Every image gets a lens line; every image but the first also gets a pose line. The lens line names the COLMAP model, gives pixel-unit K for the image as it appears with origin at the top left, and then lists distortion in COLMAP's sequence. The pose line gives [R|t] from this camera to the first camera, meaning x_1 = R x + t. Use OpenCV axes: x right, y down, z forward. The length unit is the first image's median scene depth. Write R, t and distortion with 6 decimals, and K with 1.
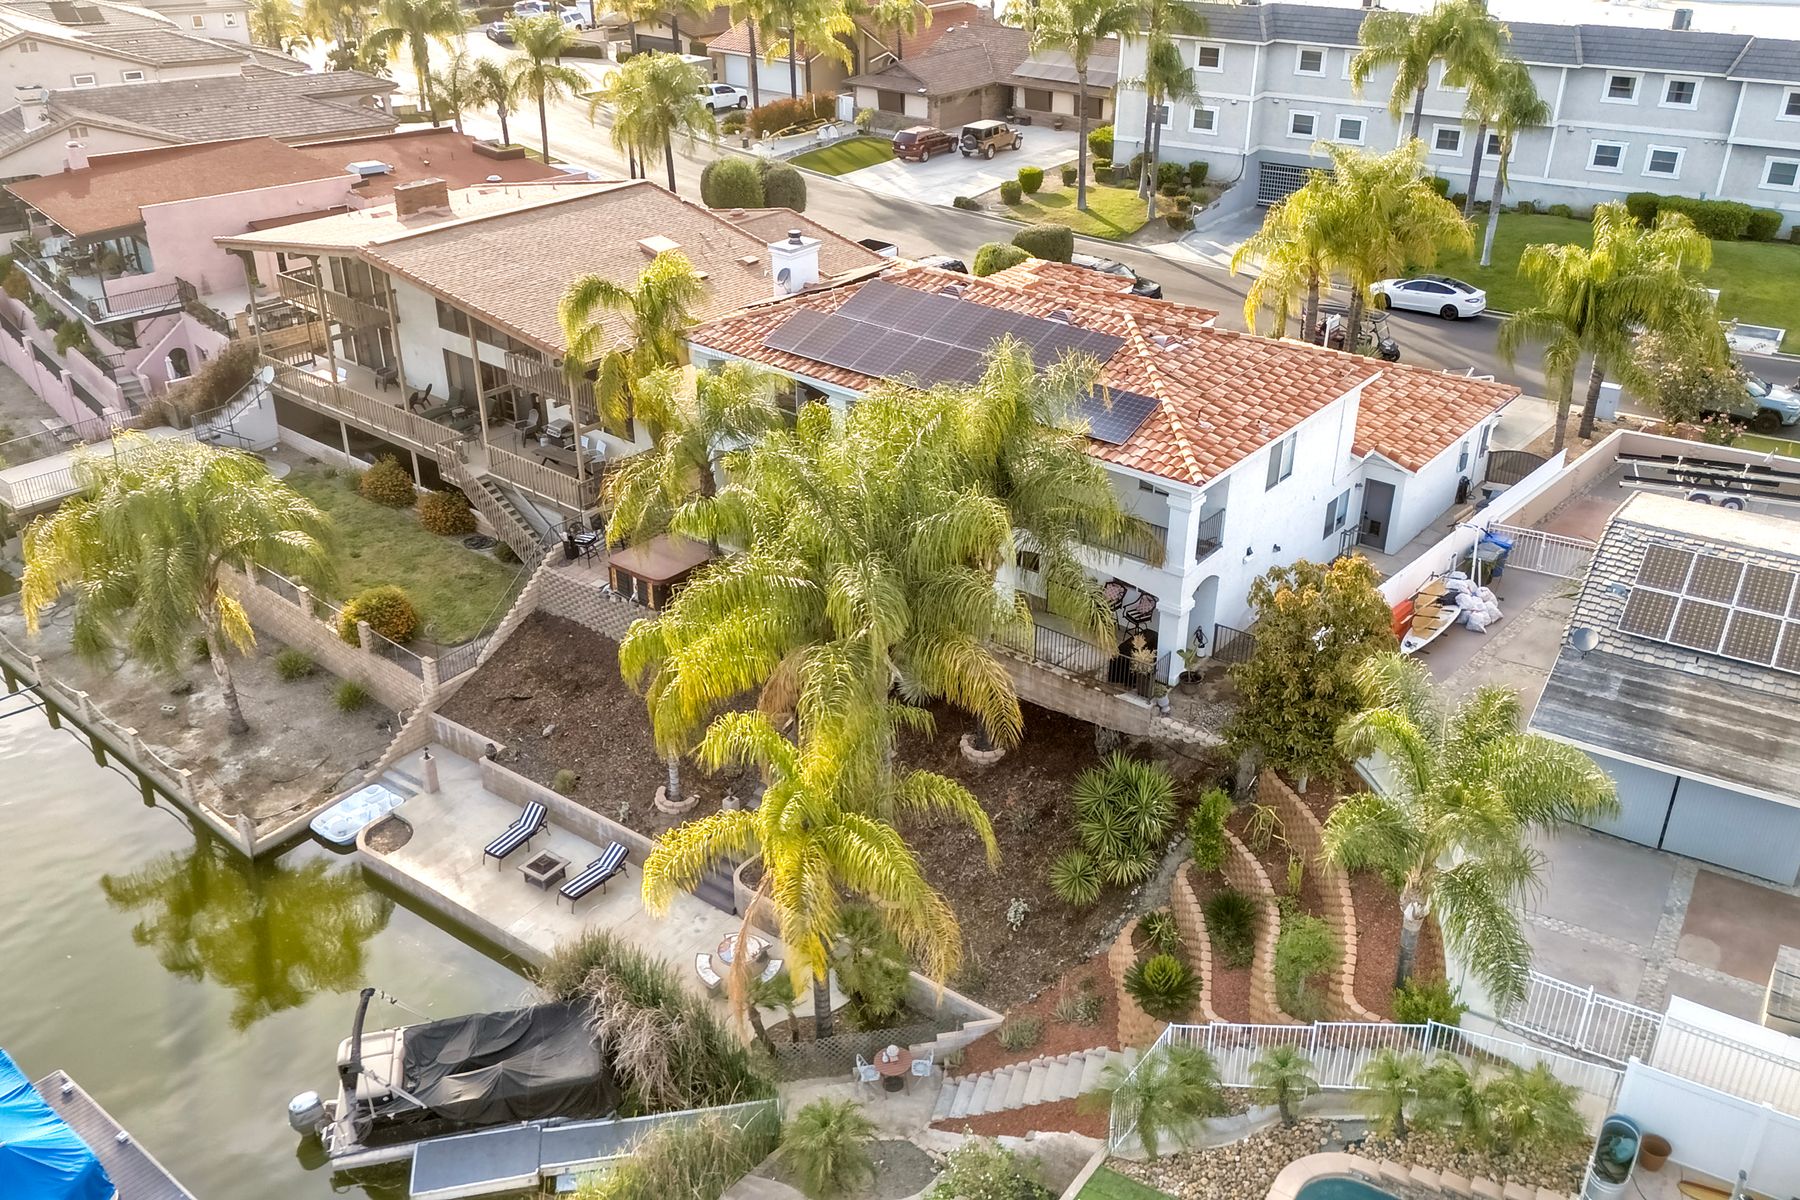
lens RADIAL K [[1575.7, 0, 902.1], [0, 1575.7, 591.2], [0, 0, 1]] dist [0.081280, -0.079095]
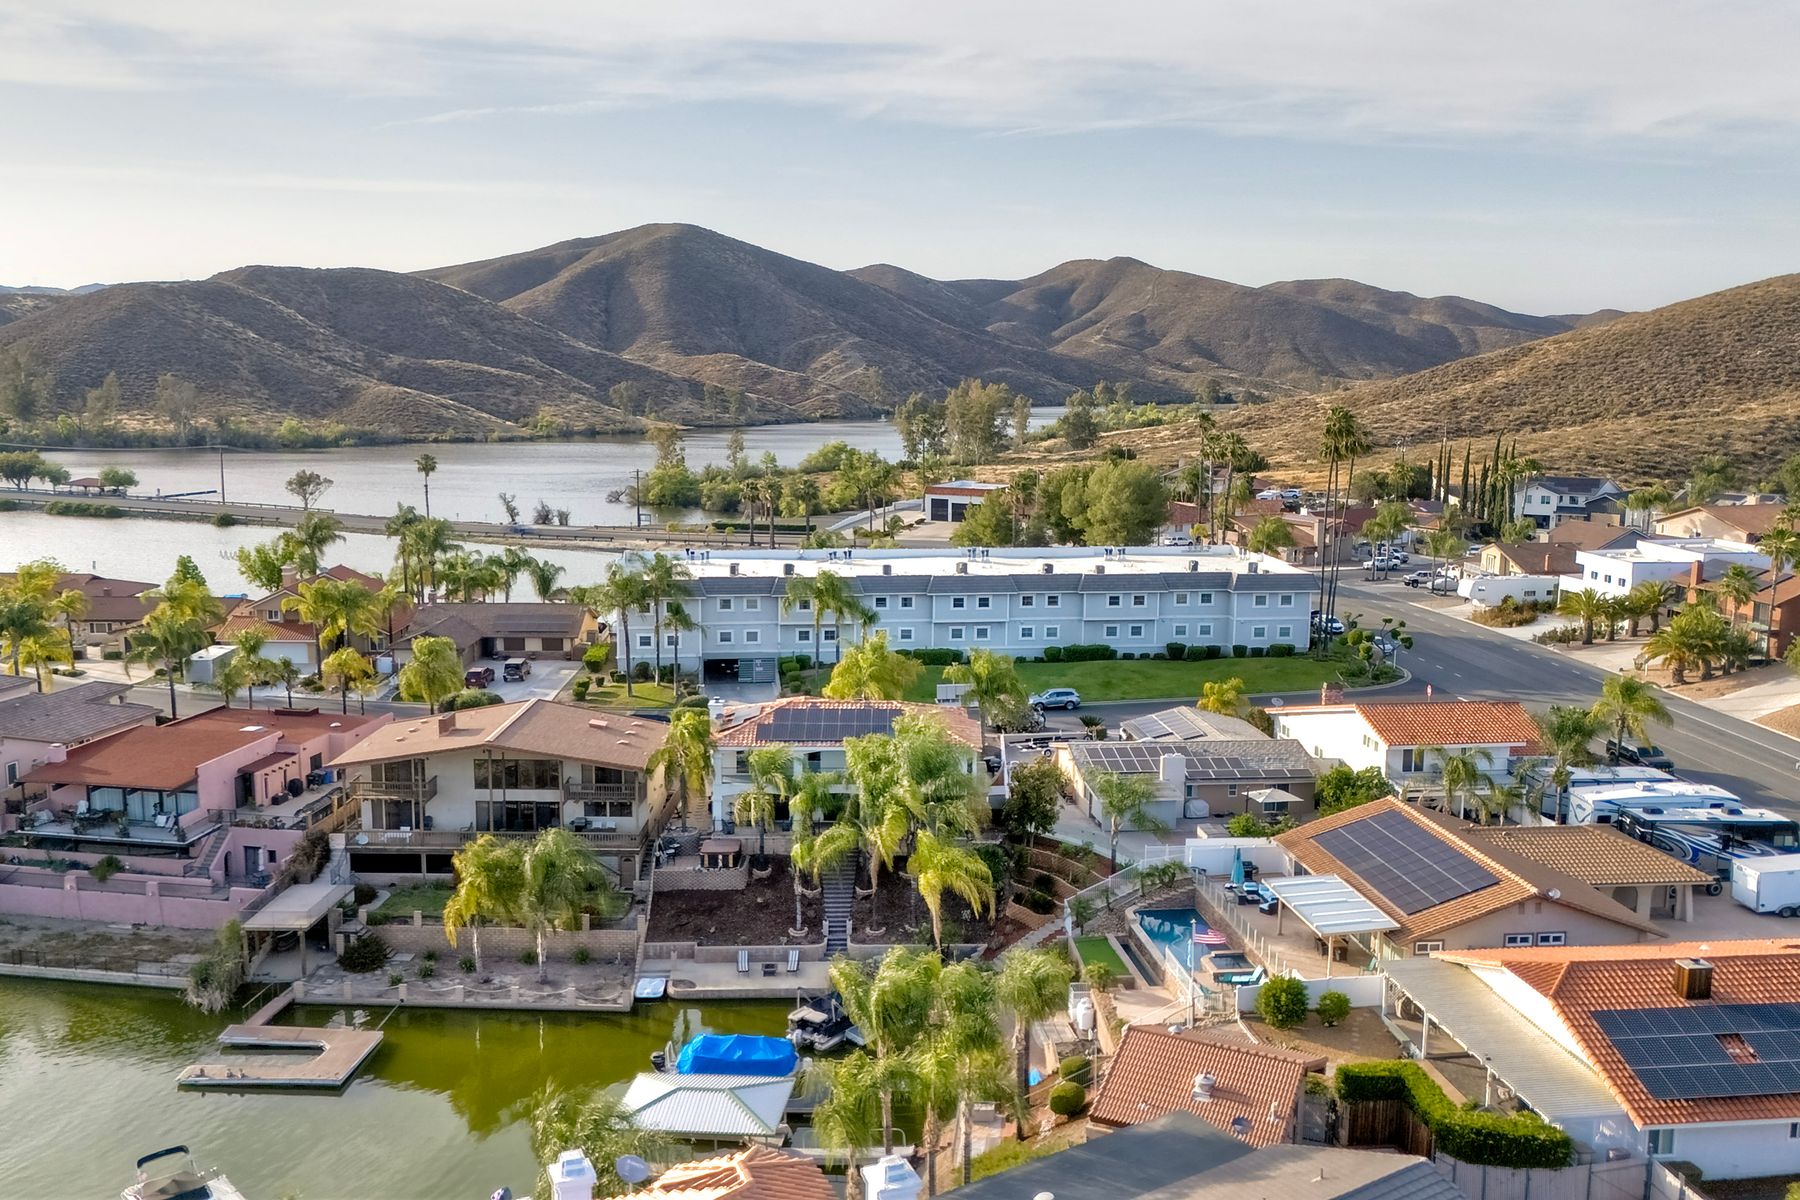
lens RADIAL K [[1575.7, 0, 902.1], [0, 1575.7, 591.2], [0, 0, 1]] dist [0.081280, -0.079095]
pose [[0.780759, -0.093716, 0.617764, -0.994096], [0.283654, 0.934100, -0.216789, 0.150234], [-0.556736, 0.344491, 0.755890, -0.699634]]
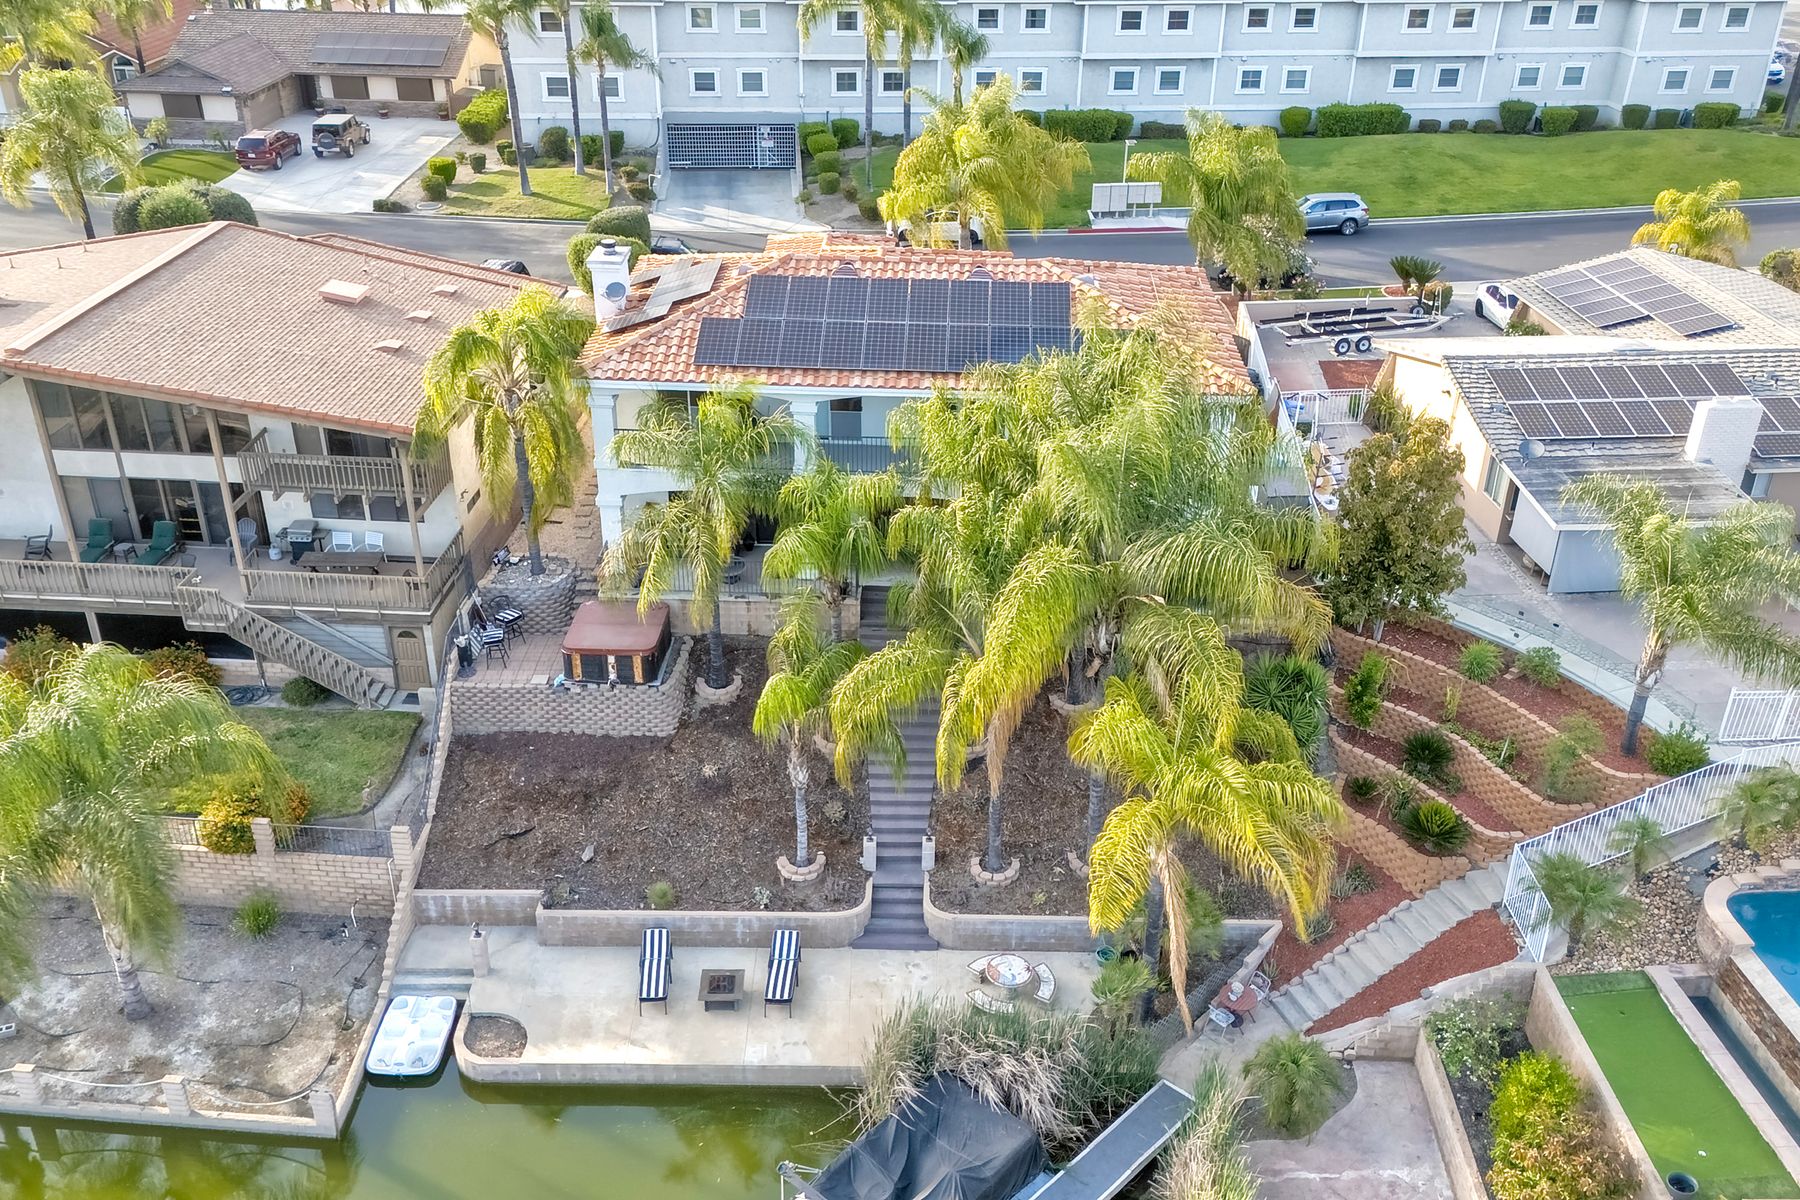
lens RADIAL K [[1612.7, 0, 906.4], [0, 1612.7, 598.7], [0, 0, 1]] dist [0.048129, -0.016144]
pose [[0.807482, -0.273943, 0.522426, -0.384589], [0.263783, 0.959834, 0.095592, -0.063187], [-0.527629, 0.060618, 0.847309, 0.121892]]
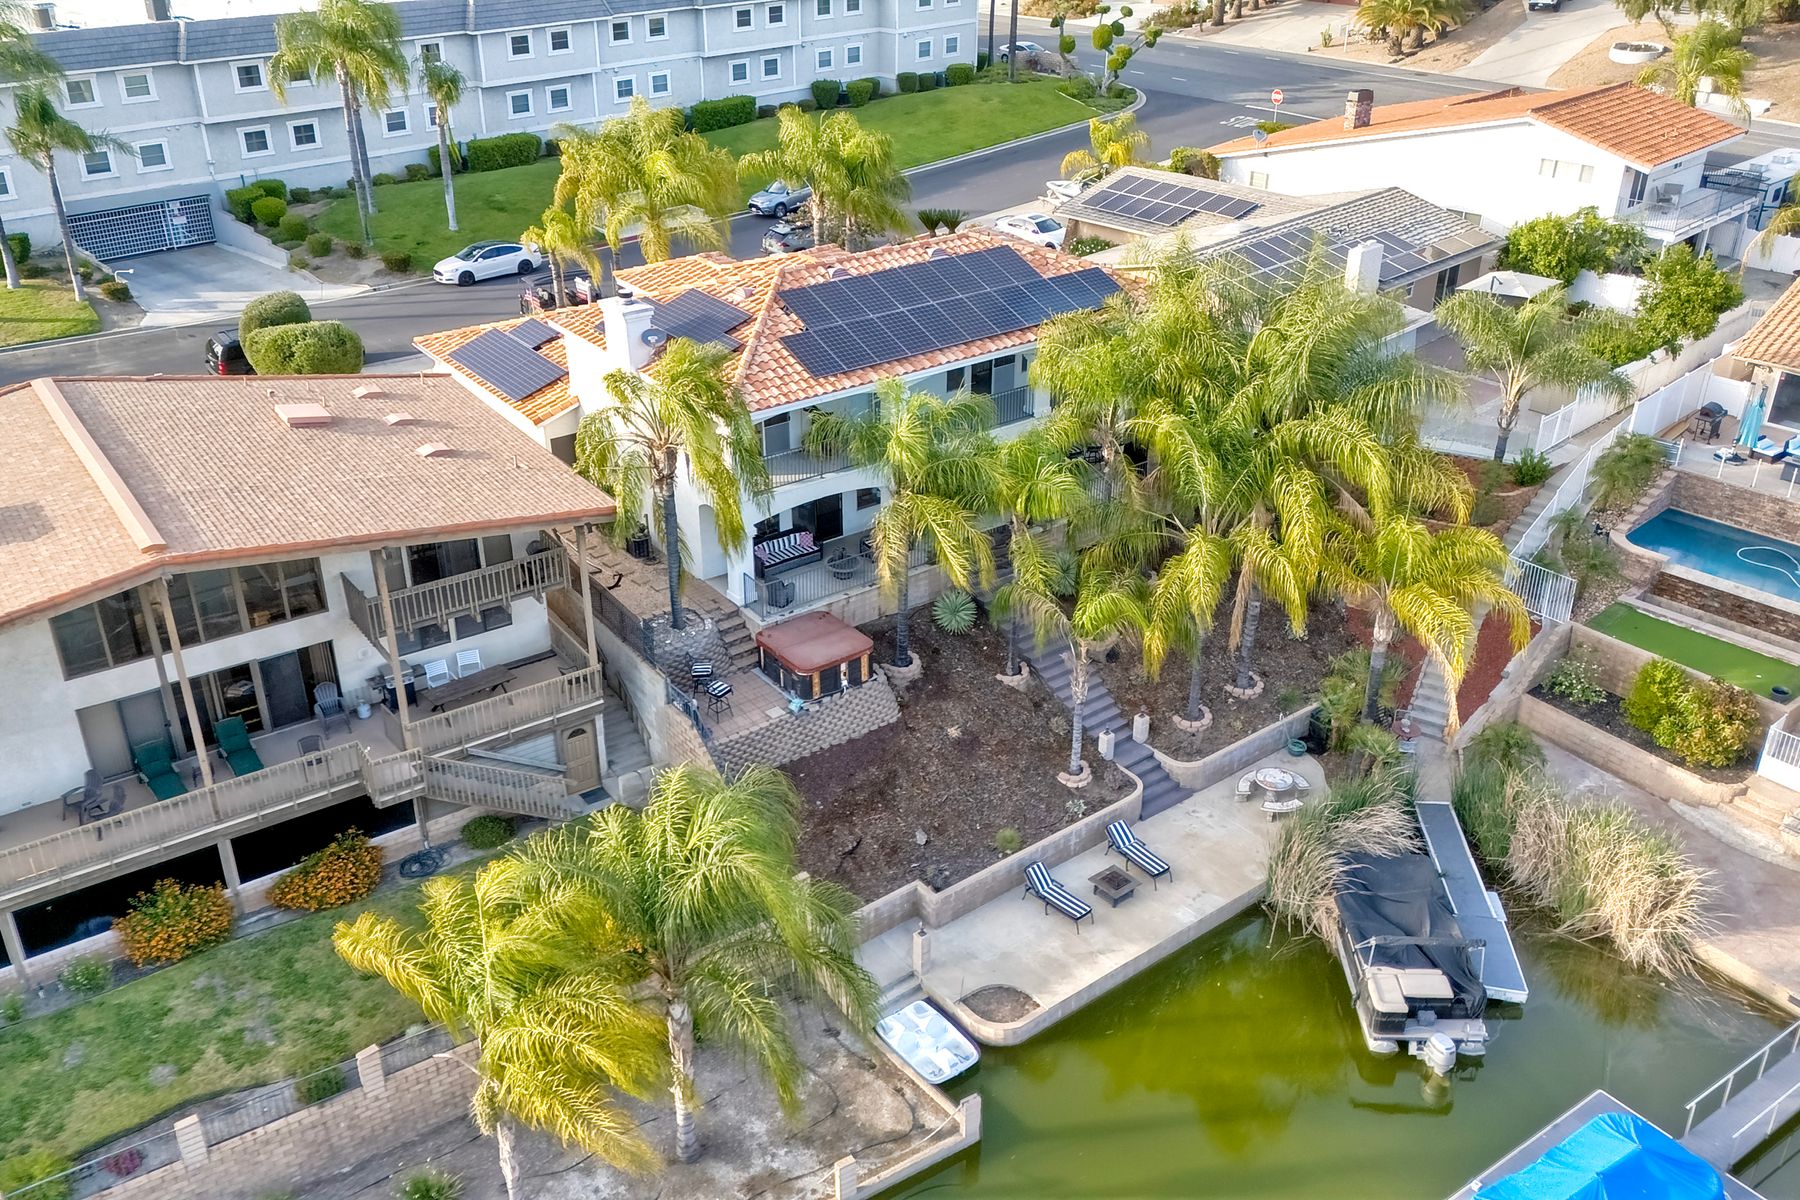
lens RADIAL K [[1575.7, 0, 902.1], [0, 1575.7, 591.2], [0, 0, 1]] dist [0.081280, -0.079095]
pose [[0.258173, -0.449616, 0.855098, -0.714174], [0.445096, 0.840928, 0.307781, -0.239649], [-0.857459, 0.301140, 0.417227, 0.450493]]
